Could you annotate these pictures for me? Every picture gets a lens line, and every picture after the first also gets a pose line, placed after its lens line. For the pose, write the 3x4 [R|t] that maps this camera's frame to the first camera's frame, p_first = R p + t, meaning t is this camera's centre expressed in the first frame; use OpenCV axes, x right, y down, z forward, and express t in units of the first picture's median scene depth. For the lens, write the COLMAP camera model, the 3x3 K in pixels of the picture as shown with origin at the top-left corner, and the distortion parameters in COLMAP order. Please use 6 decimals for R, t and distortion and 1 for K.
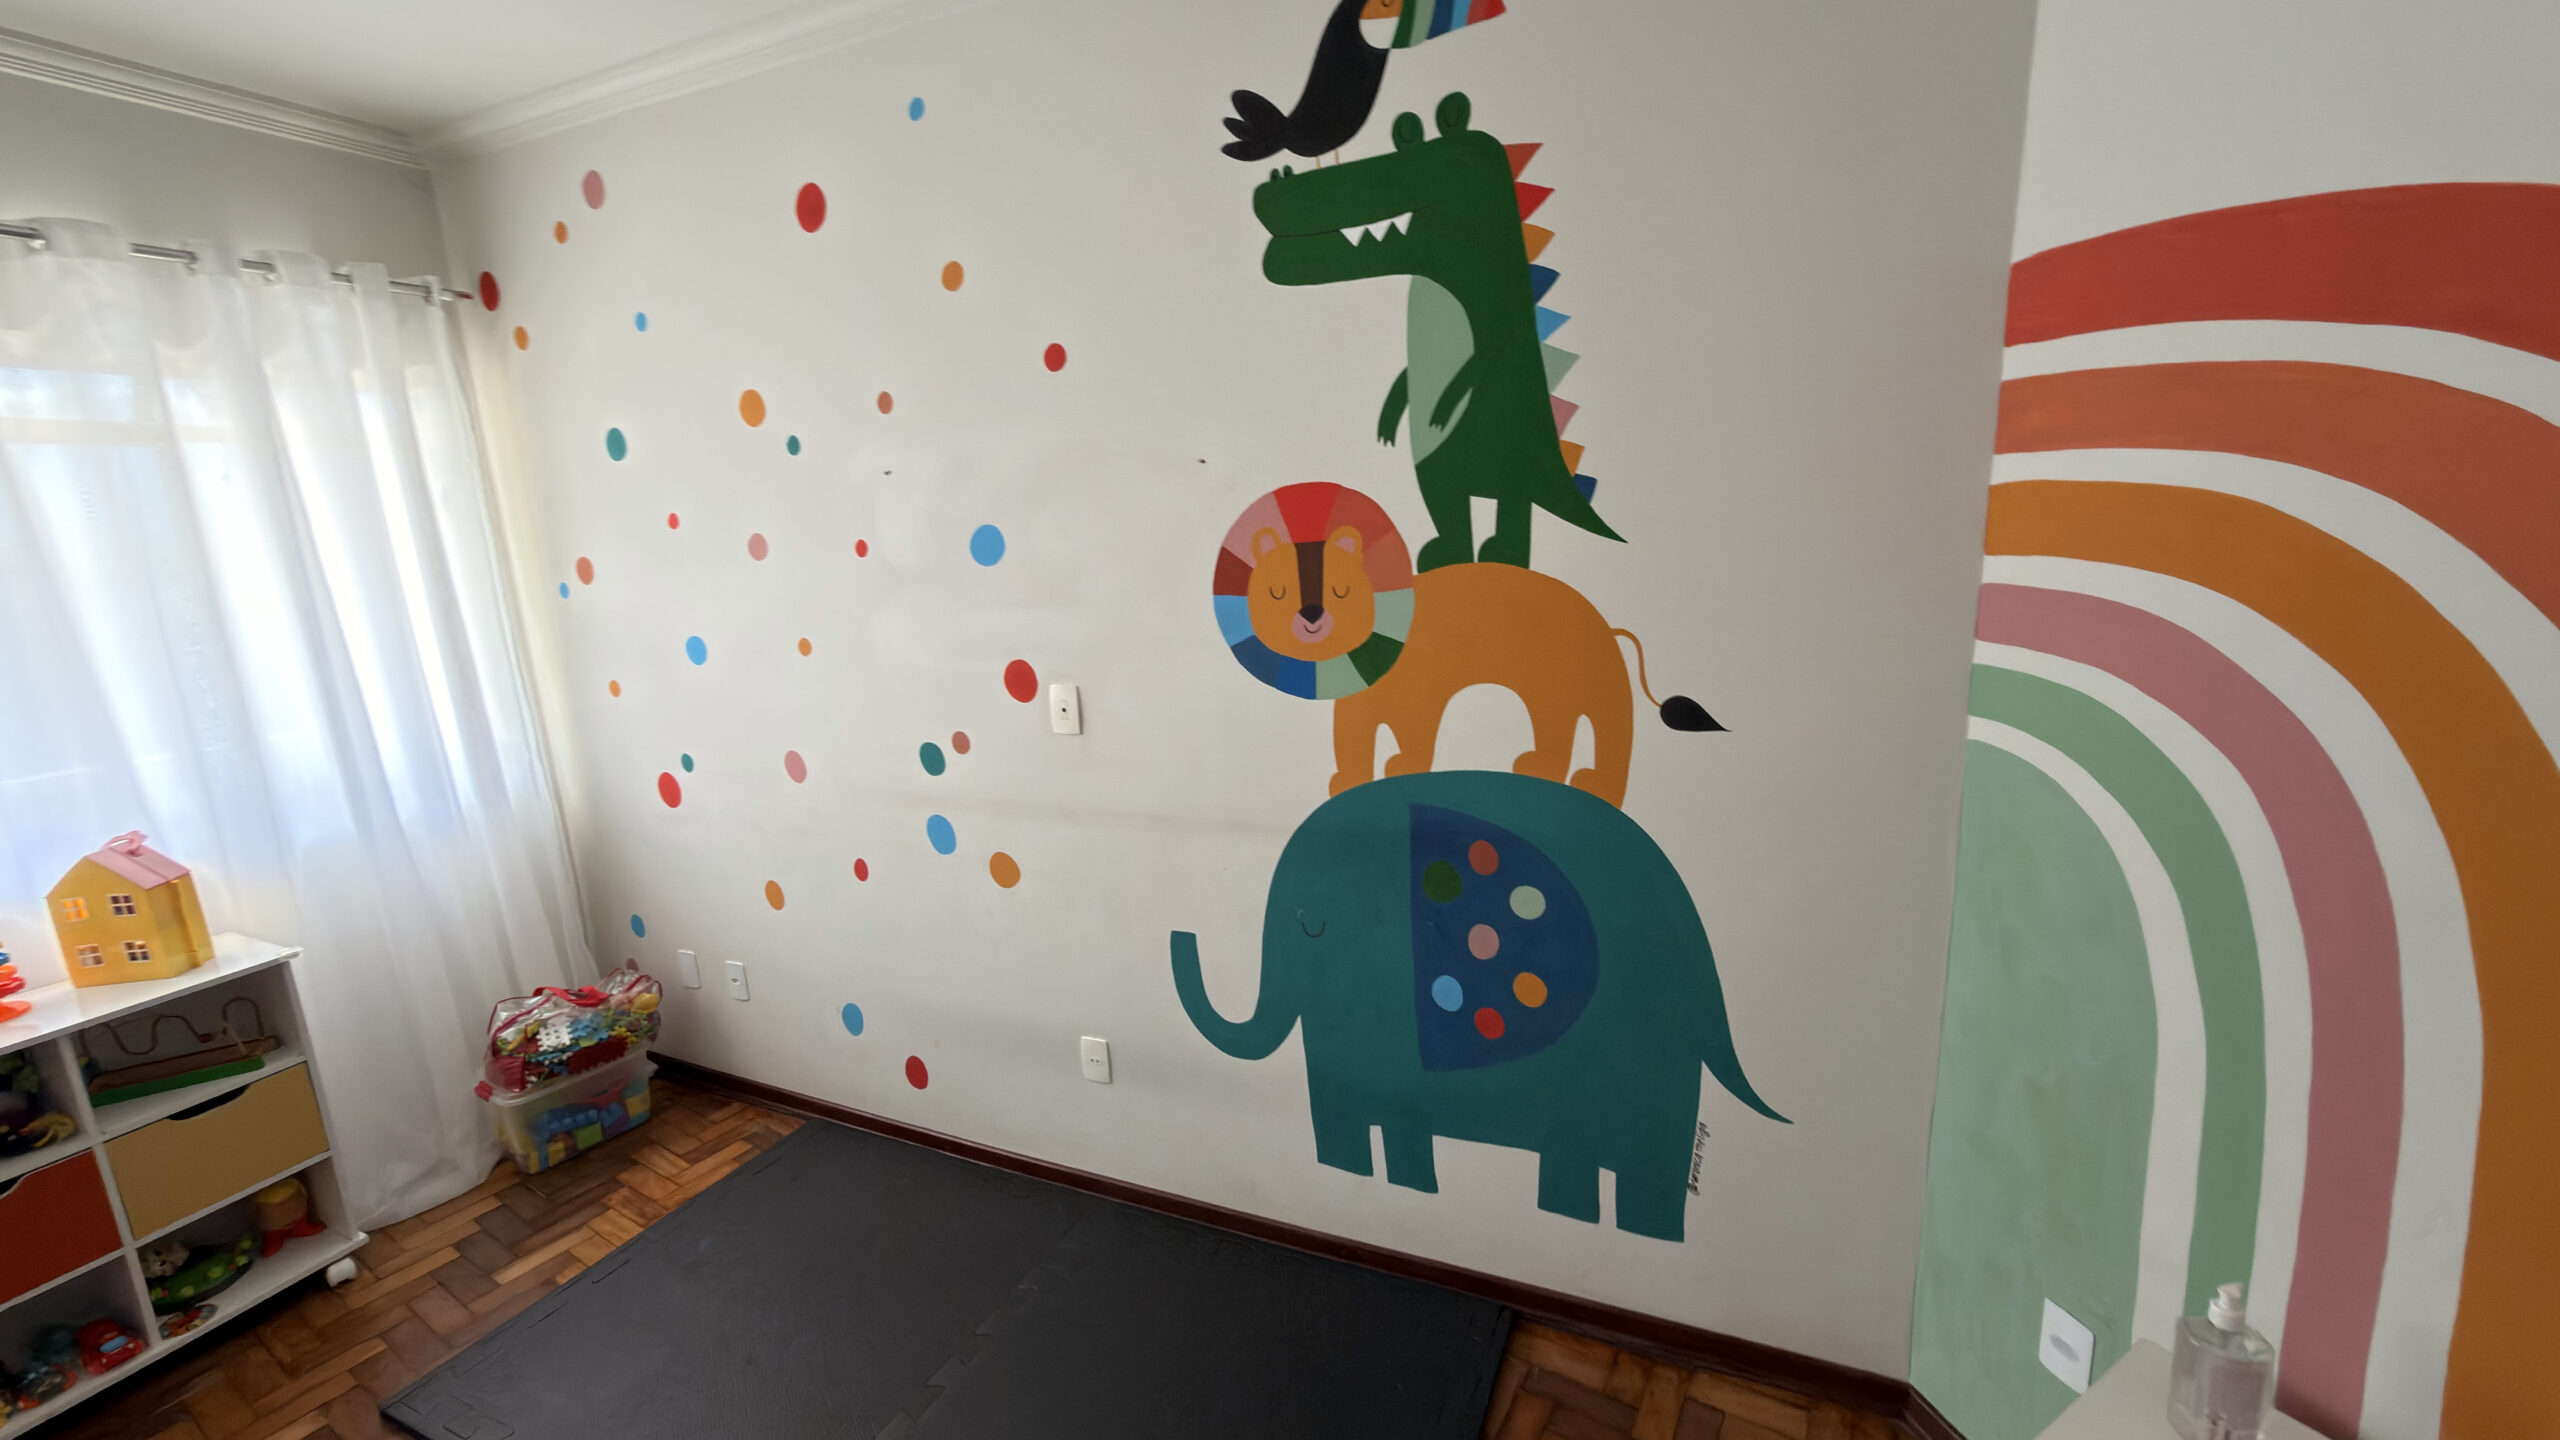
lens RADIAL K [[1029.1, 0, 1280.5], [0, 1029.1, 718.7], [0, 0, 1]] dist [0.004921, 0.000655]
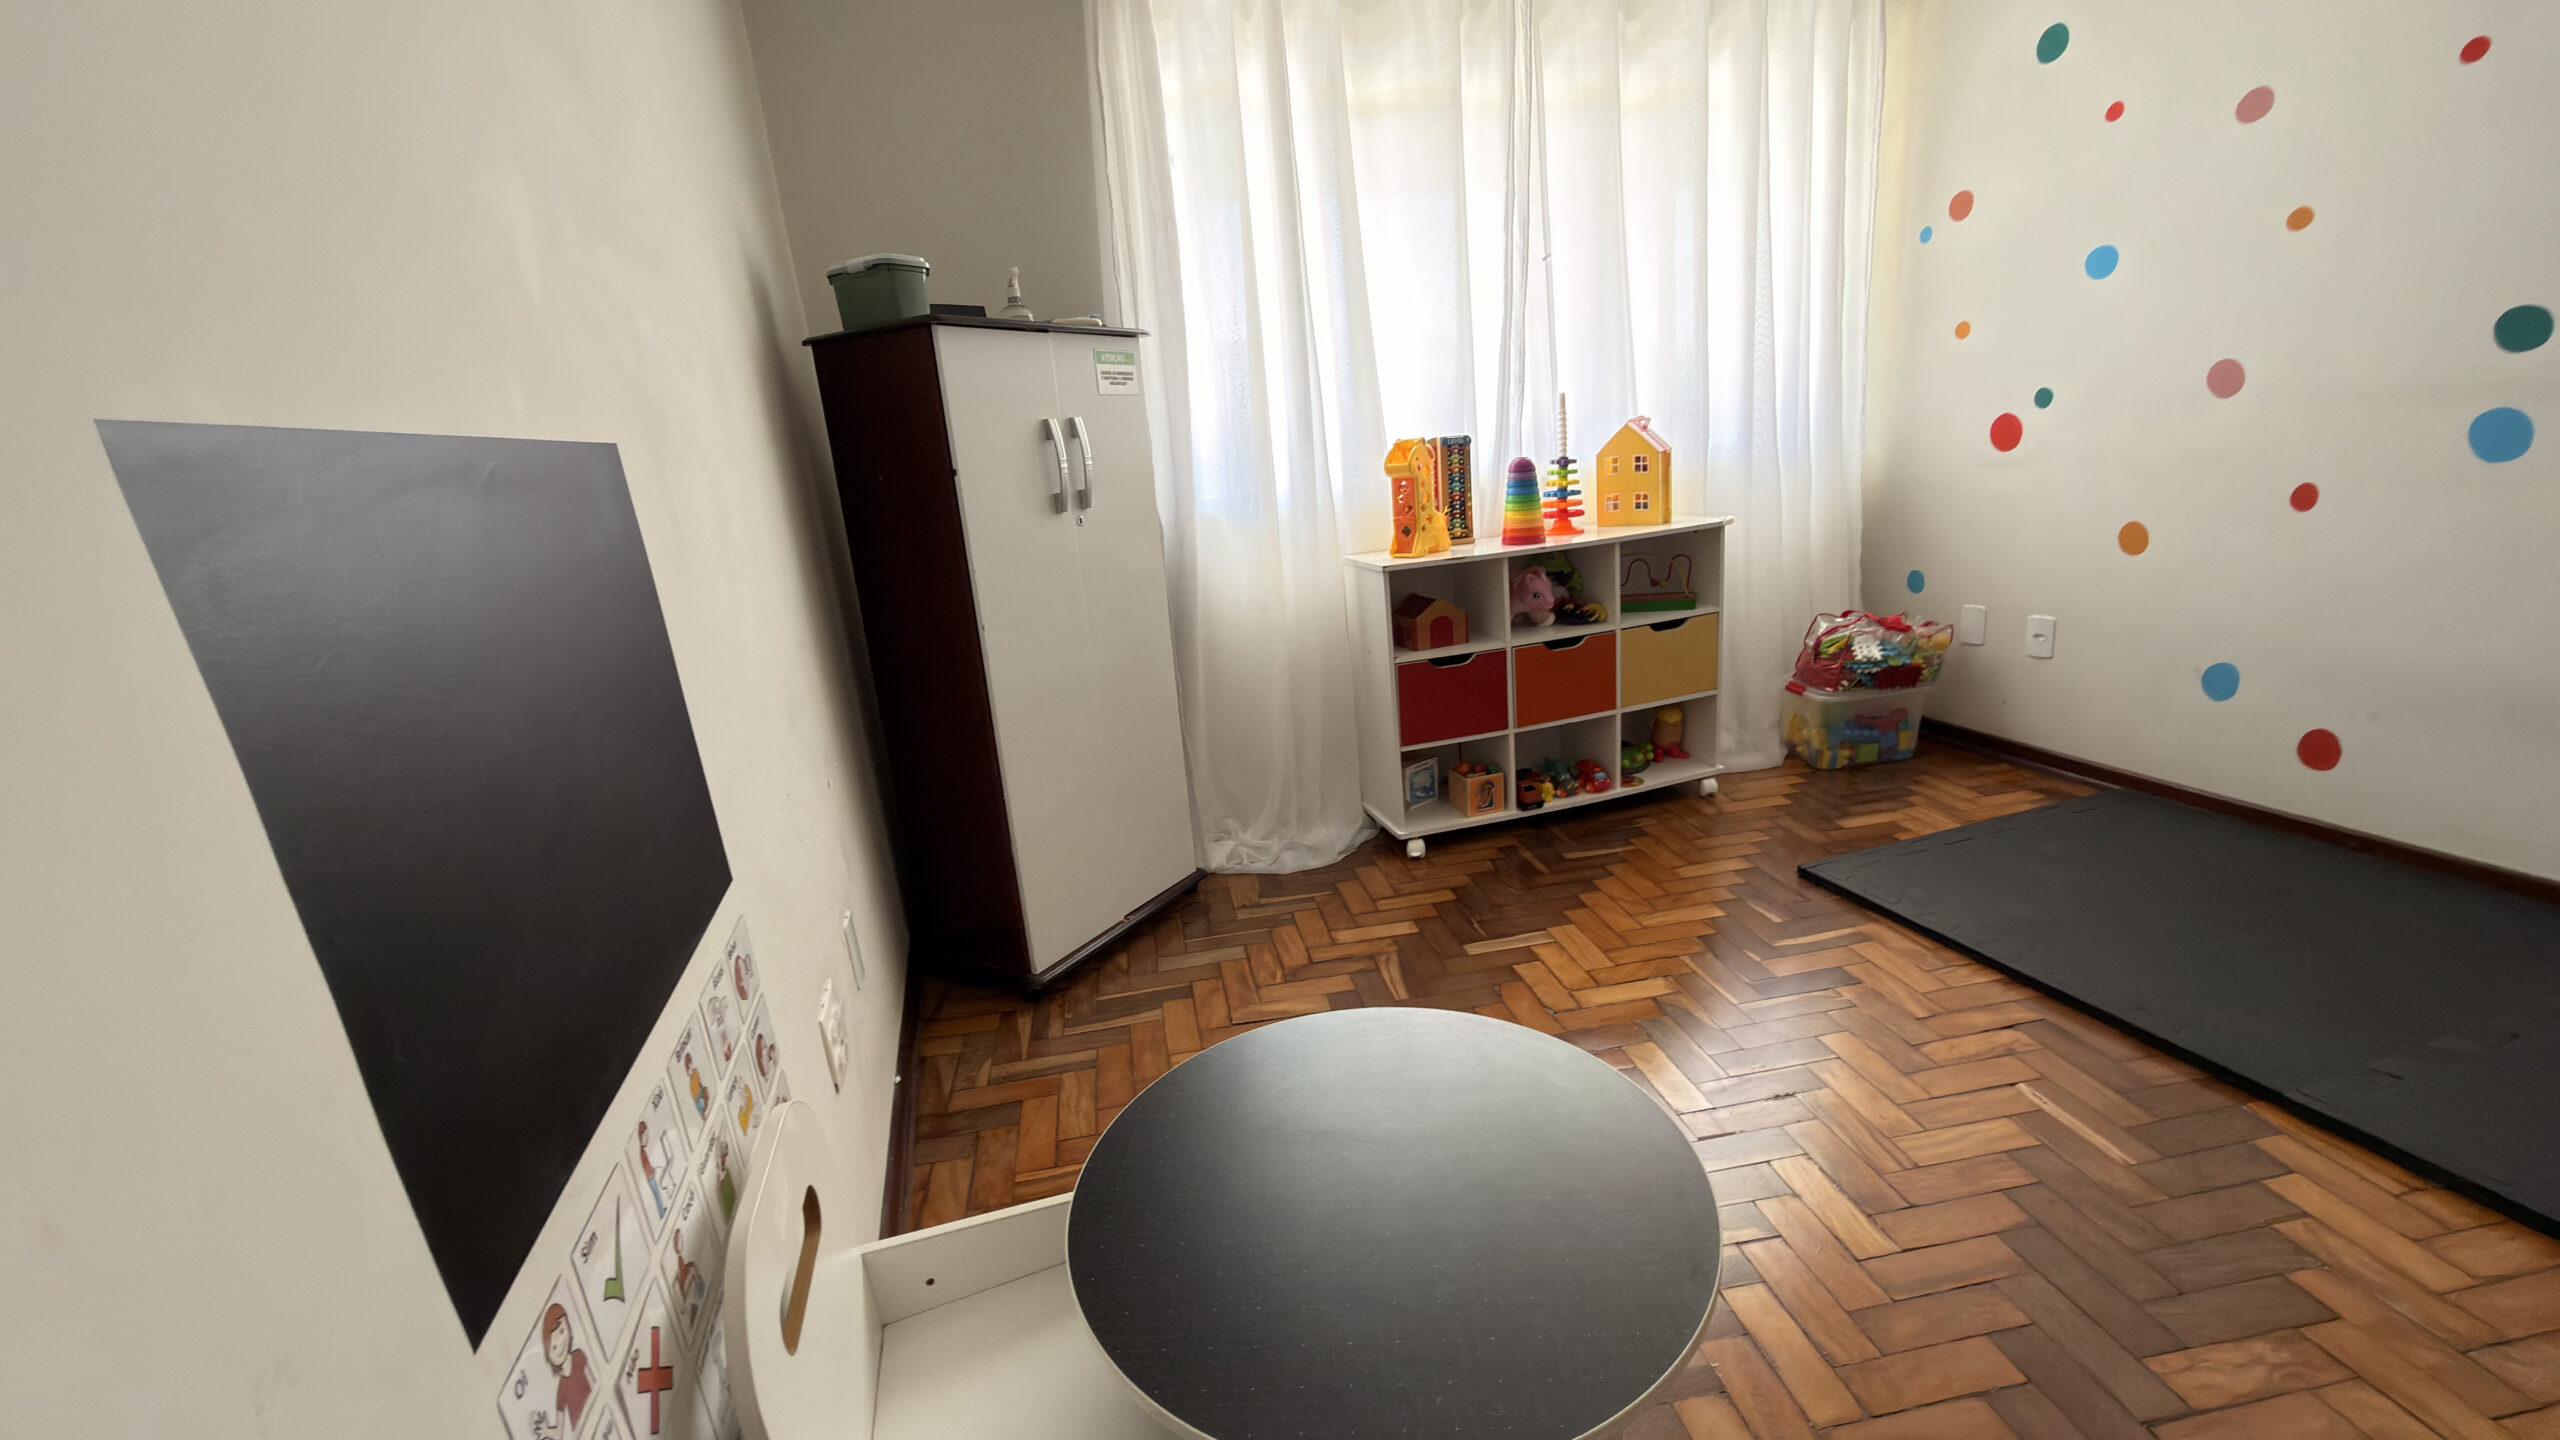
lens RADIAL K [[1029.1, 0, 1274.8], [0, 1029.1, 718.7], [0, 0, 1]] dist [0.004921, 0.000655]
pose [[0.667408, 0.177417, -0.723250, -0.317506], [-0.088179, 0.983201, 0.159813, 0.259306], [0.739453, -0.042884, 0.671841, -0.205783]]
